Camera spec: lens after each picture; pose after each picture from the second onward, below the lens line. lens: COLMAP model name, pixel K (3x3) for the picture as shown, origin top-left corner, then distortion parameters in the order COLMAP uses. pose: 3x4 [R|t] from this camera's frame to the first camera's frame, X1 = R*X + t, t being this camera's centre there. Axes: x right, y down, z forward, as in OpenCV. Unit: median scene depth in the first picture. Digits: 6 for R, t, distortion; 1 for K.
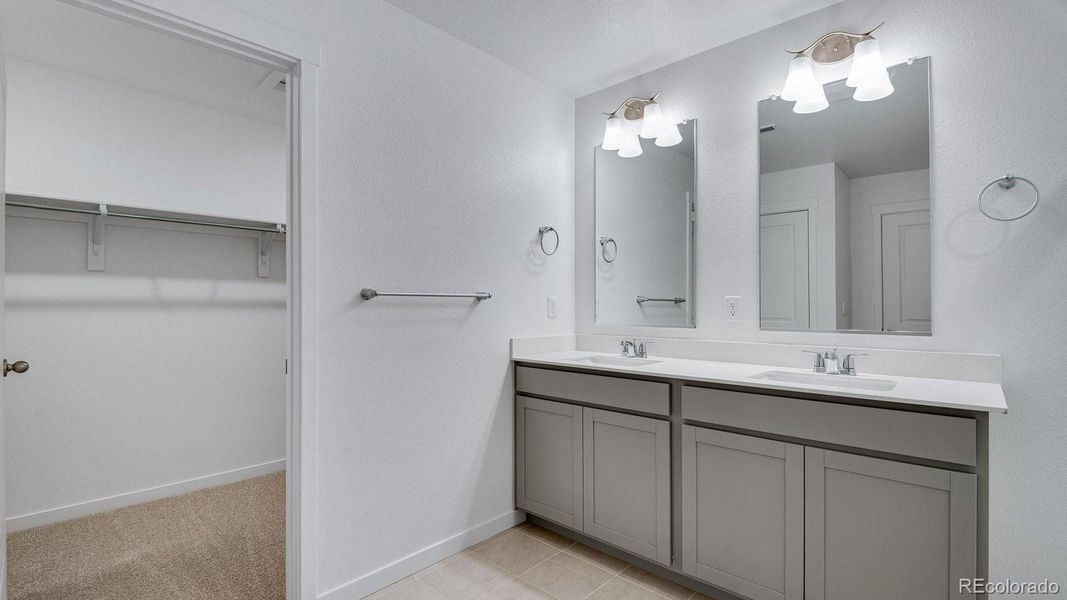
lens RADIAL K [[485.0, 0, 520.0], [0, 485.0, 300.9], [0, 0, 1]] dist [0.002618, 0.000018]
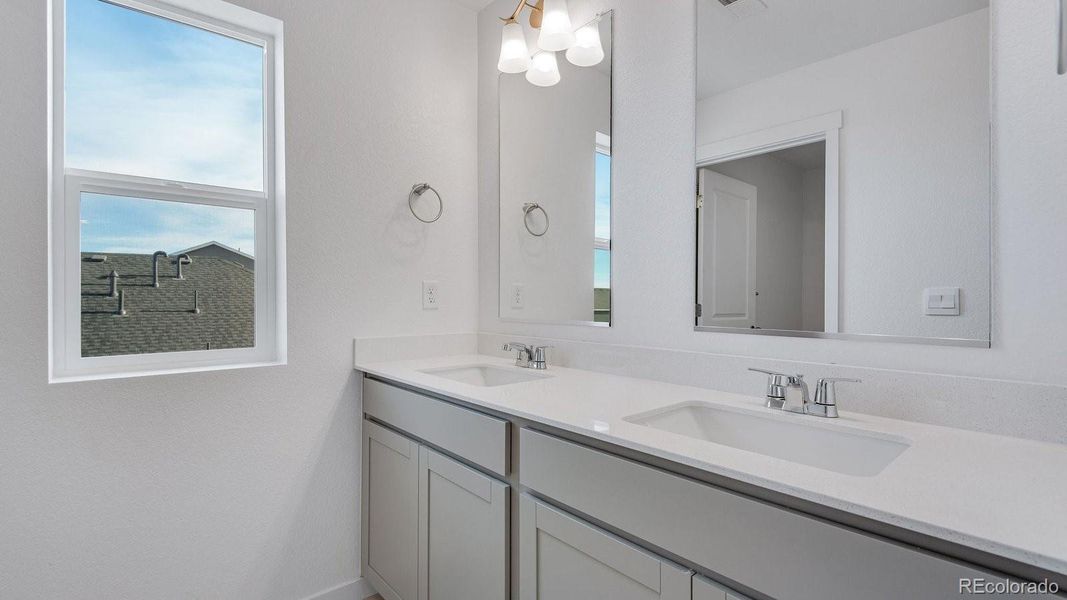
lens RADIAL K [[485.0, 0, 520.0], [0, 485.0, 300.9], [0, 0, 1]] dist [0.002618, 0.000018]
pose [[0.996119, 0.004466, -0.087905, 0.284157], [-0.003736, 0.999957, 0.008458, 0.015949], [0.087939, -0.008097, 0.996093, 0.319984]]
